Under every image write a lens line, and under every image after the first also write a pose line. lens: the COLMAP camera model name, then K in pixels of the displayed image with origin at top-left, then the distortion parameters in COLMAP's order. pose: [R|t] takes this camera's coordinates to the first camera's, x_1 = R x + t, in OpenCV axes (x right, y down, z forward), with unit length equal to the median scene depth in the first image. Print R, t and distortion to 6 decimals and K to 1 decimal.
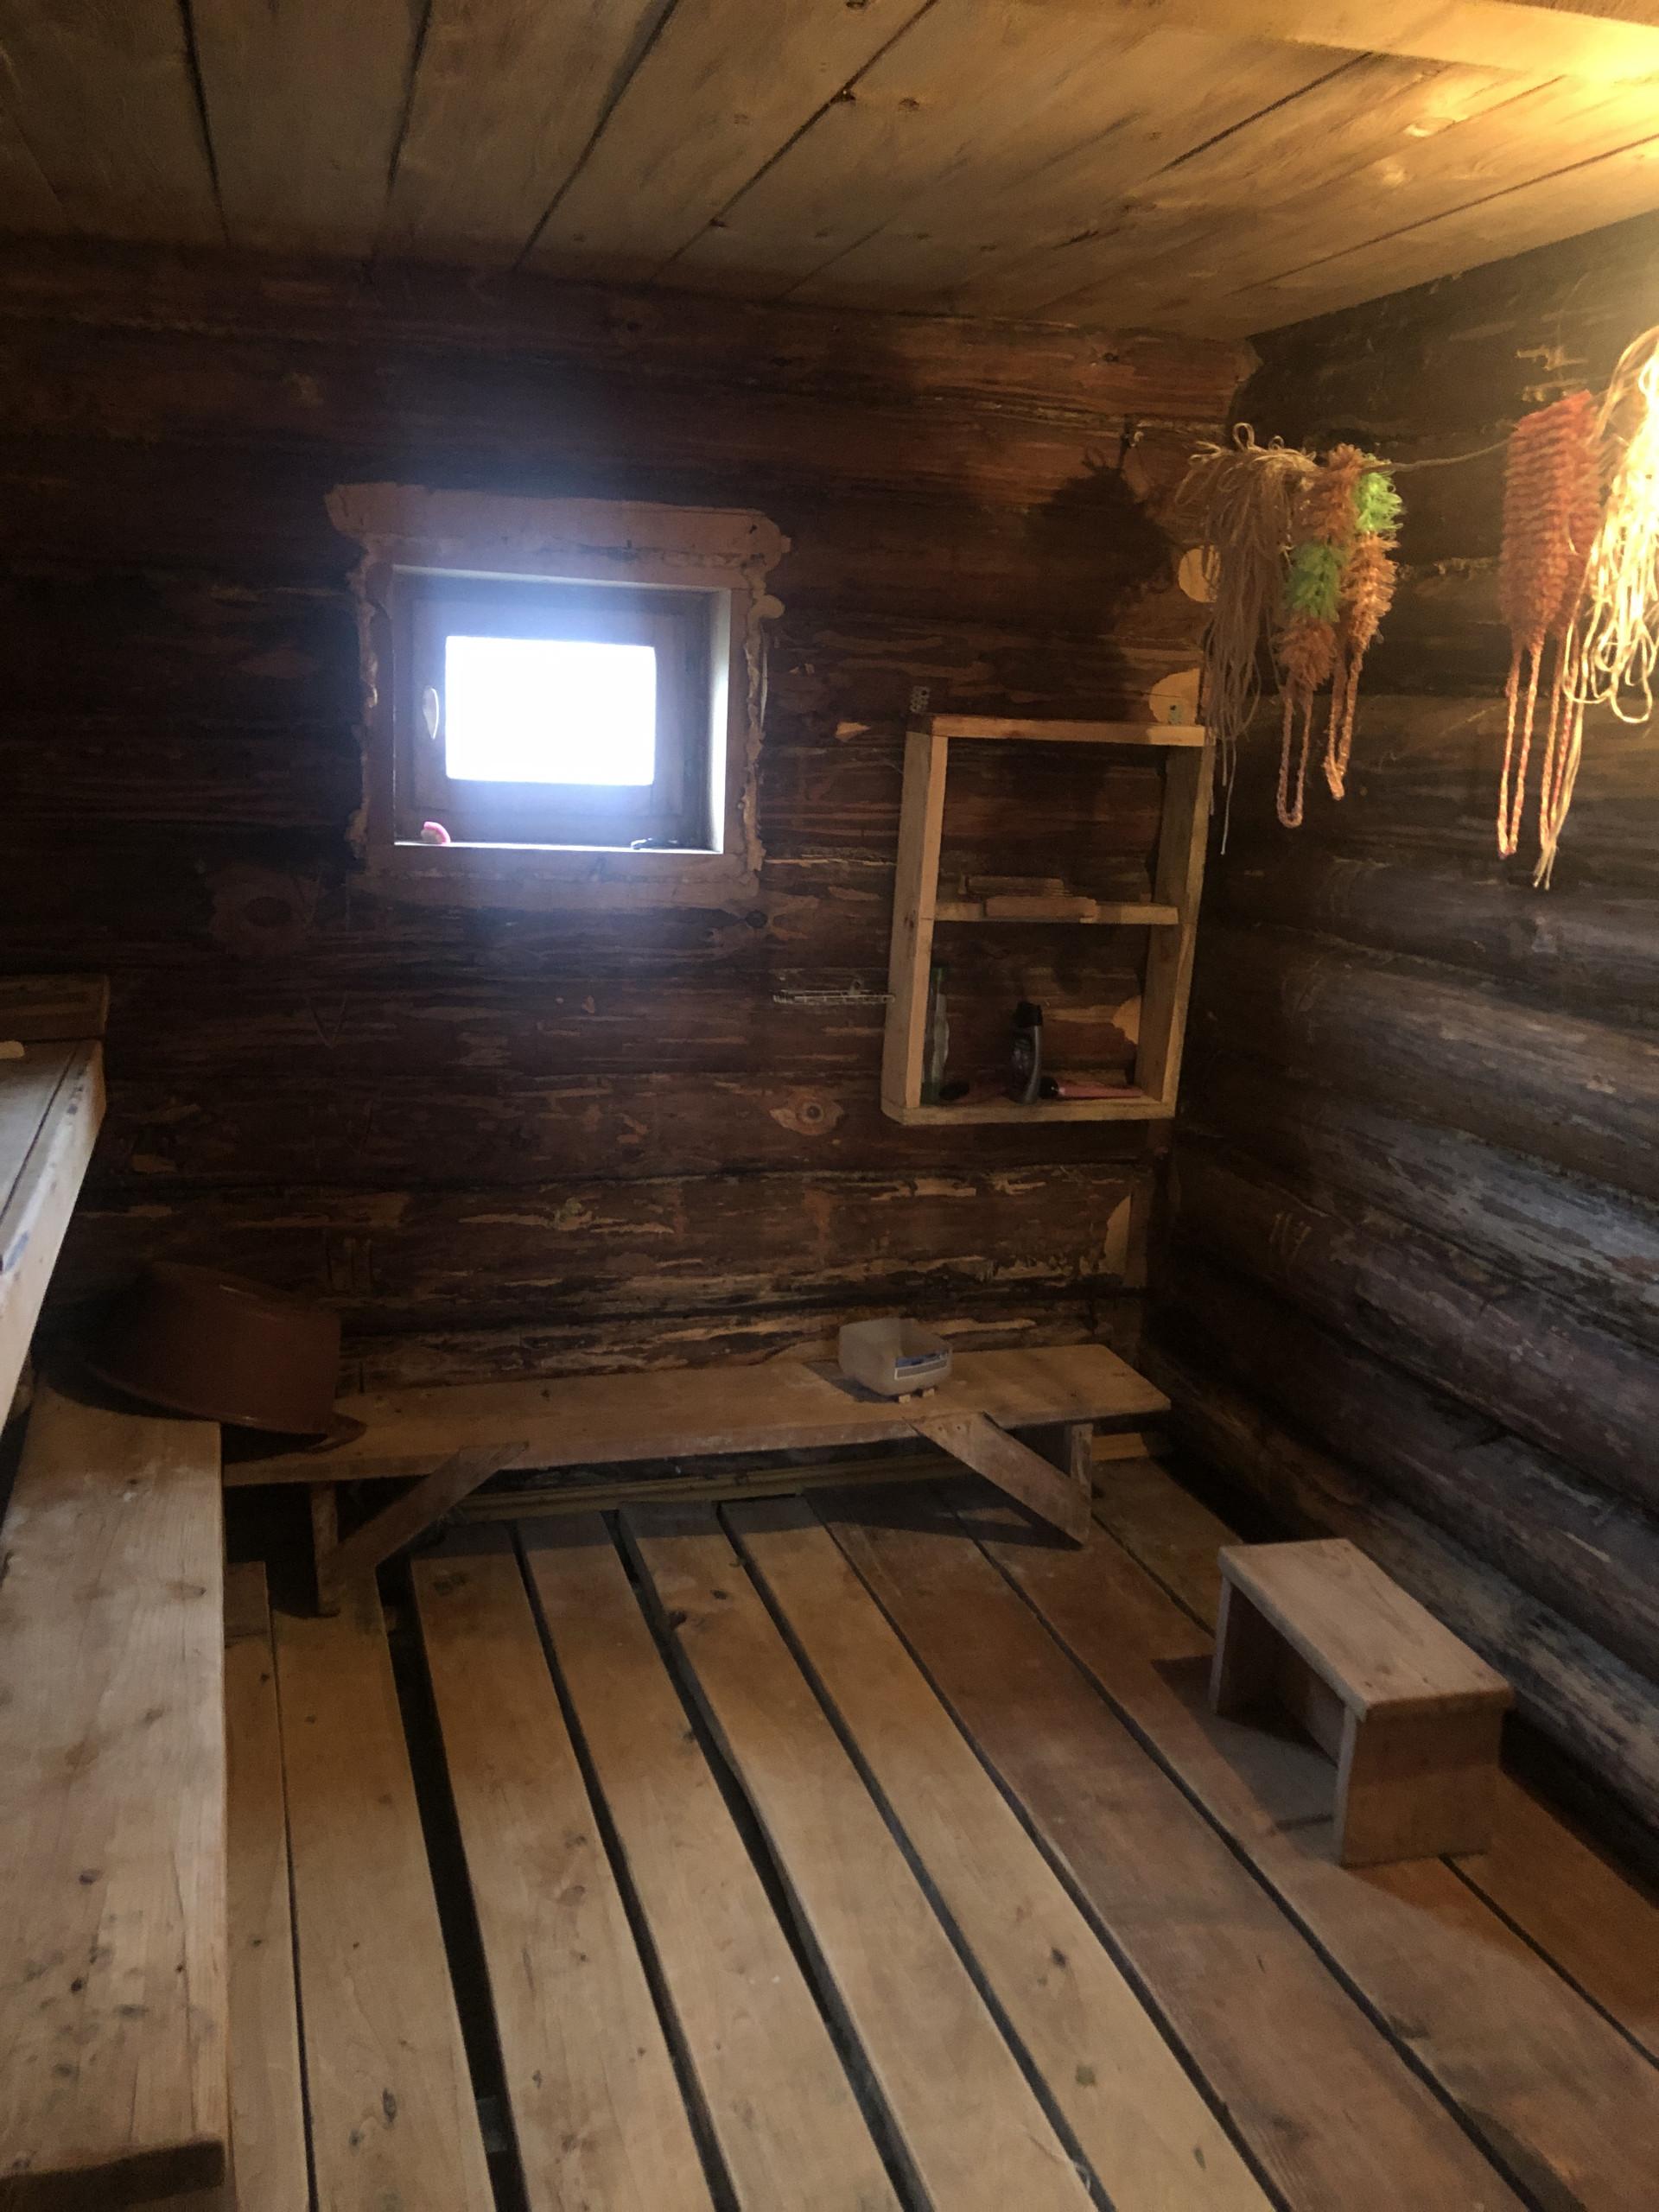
lens RADIAL K [[1799.4, 0, 827.4], [0, 1799.4, 1096.4], [0, 0, 1]] dist [0.043996, -0.046673]
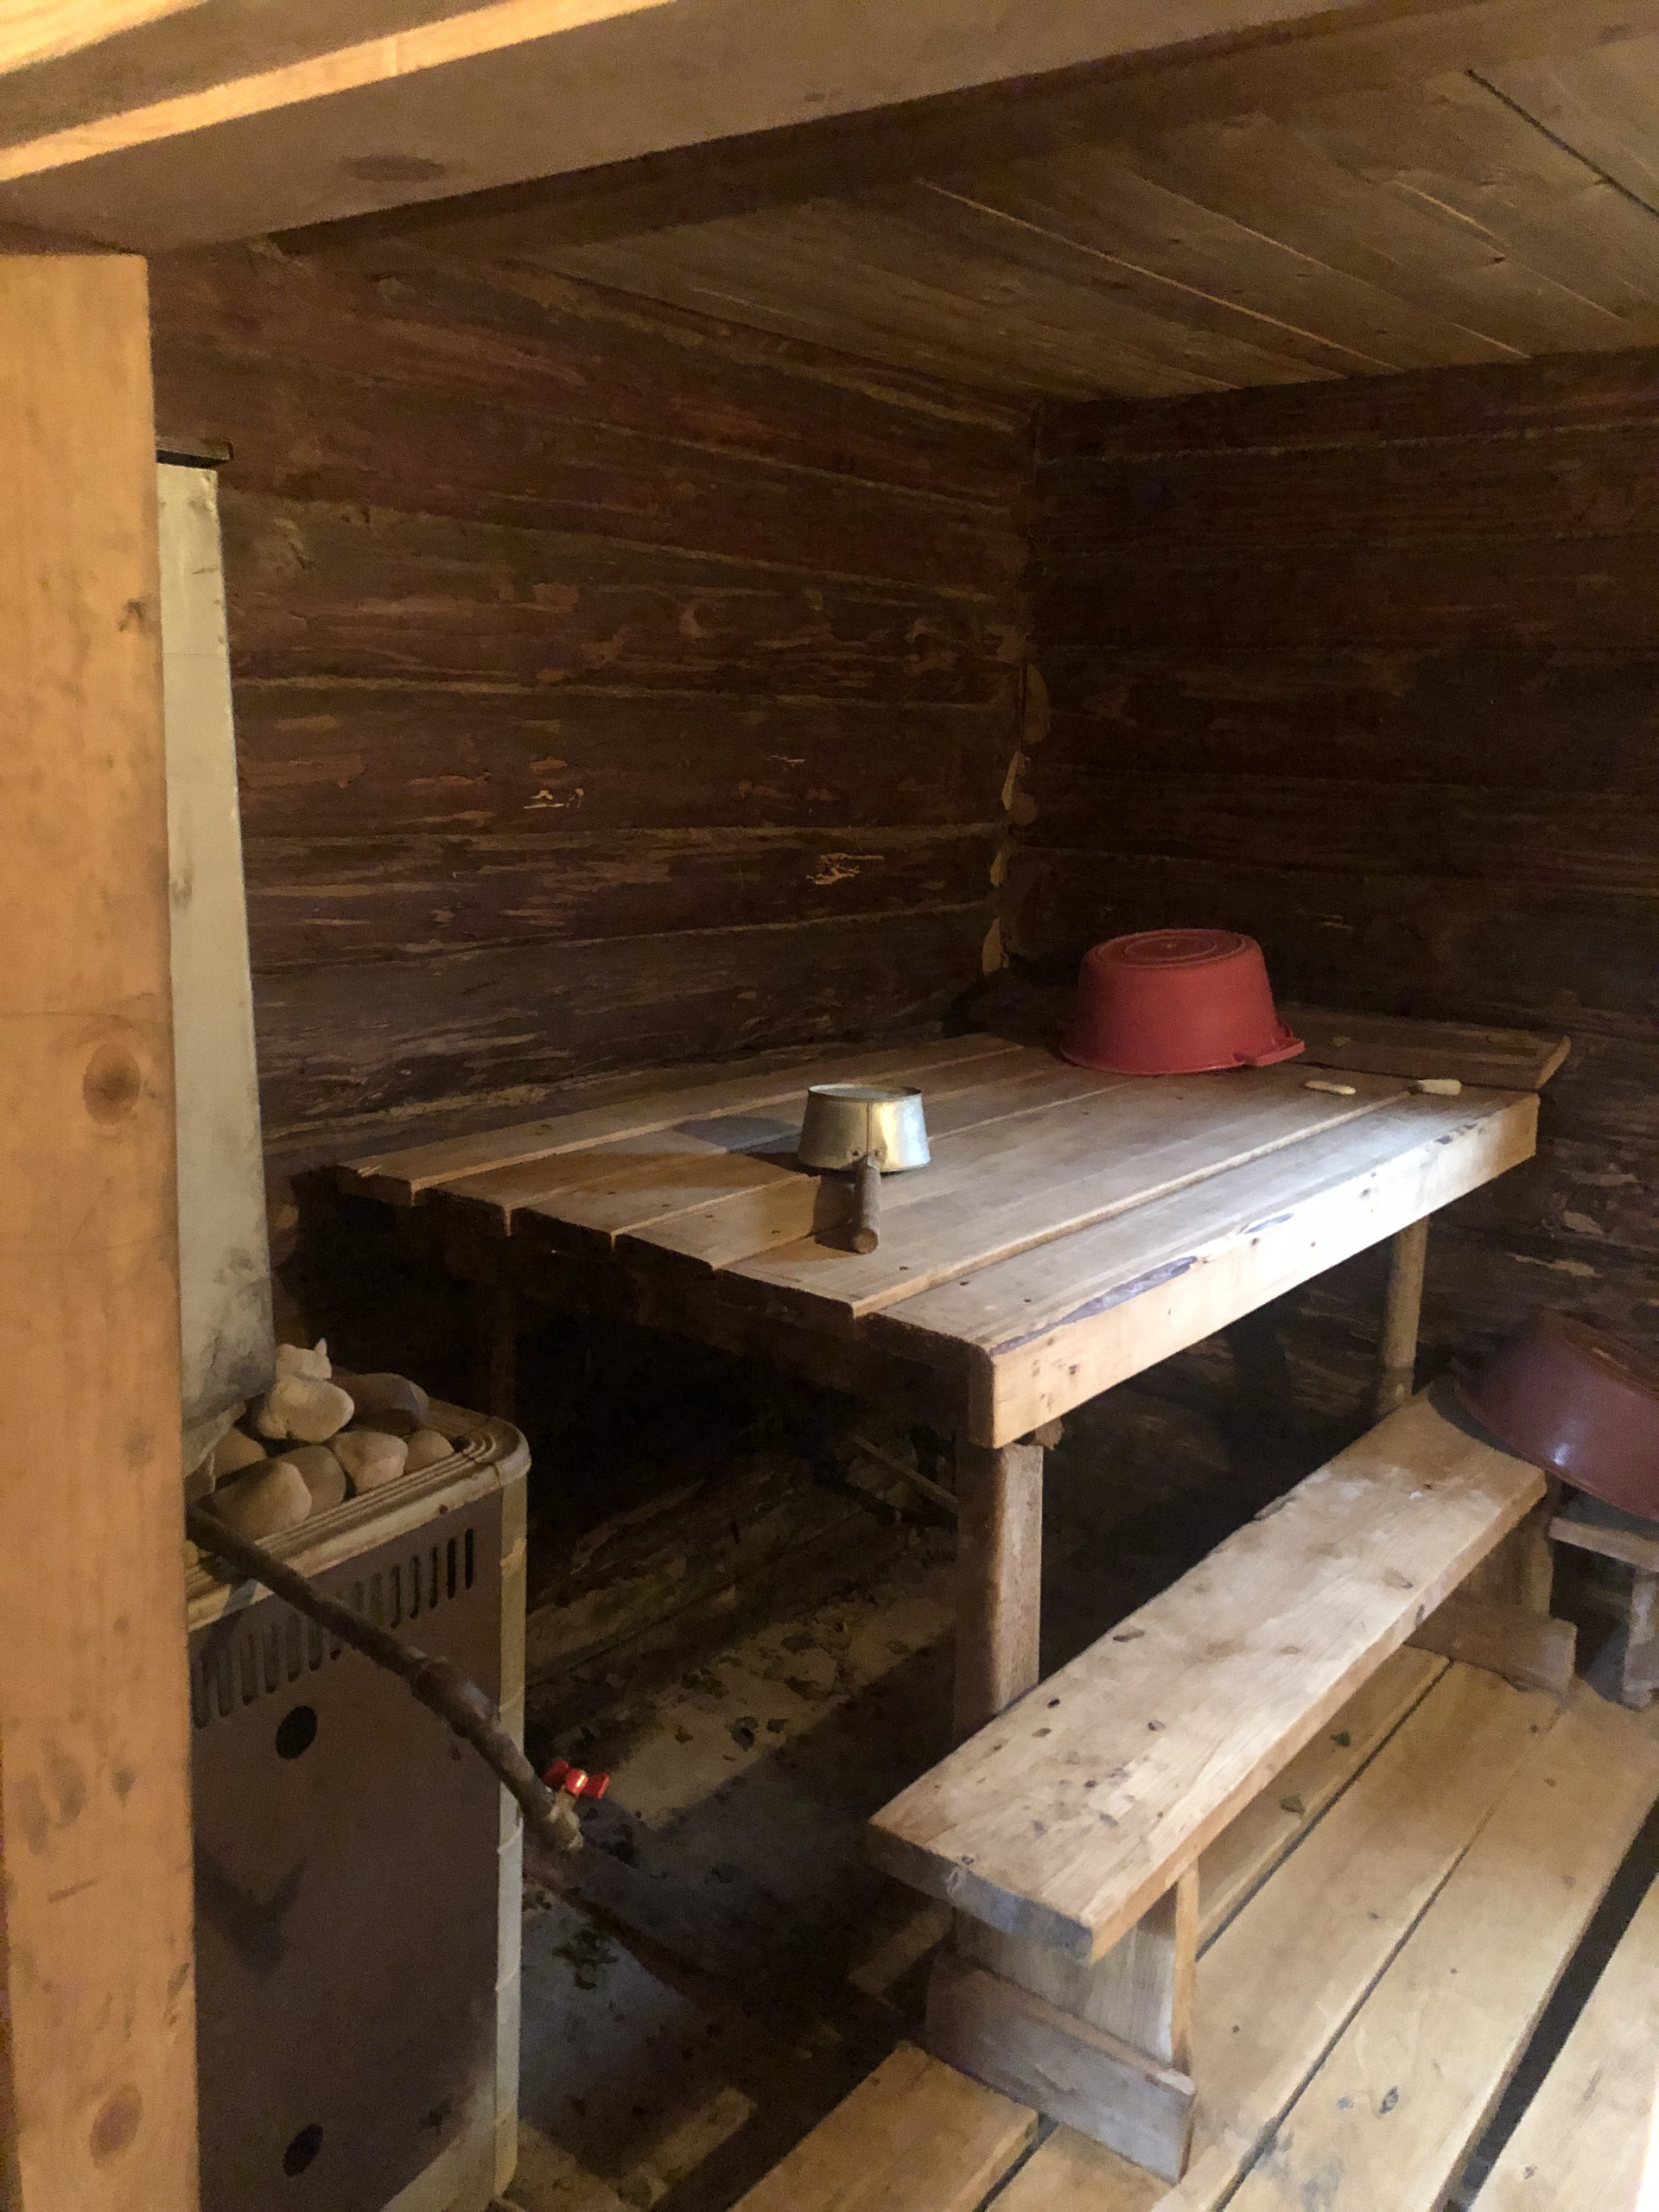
lens RADIAL K [[1799.4, 0, 828.0], [0, 1799.4, 1111.7], [0, 0, 1]] dist [0.043996, -0.046673]
pose [[0.570789, 0.157549, -0.805840, 0.277833], [-0.195161, 0.979326, 0.053232, 0.005355], [0.797566, 0.126885, 0.589736, 0.046423]]
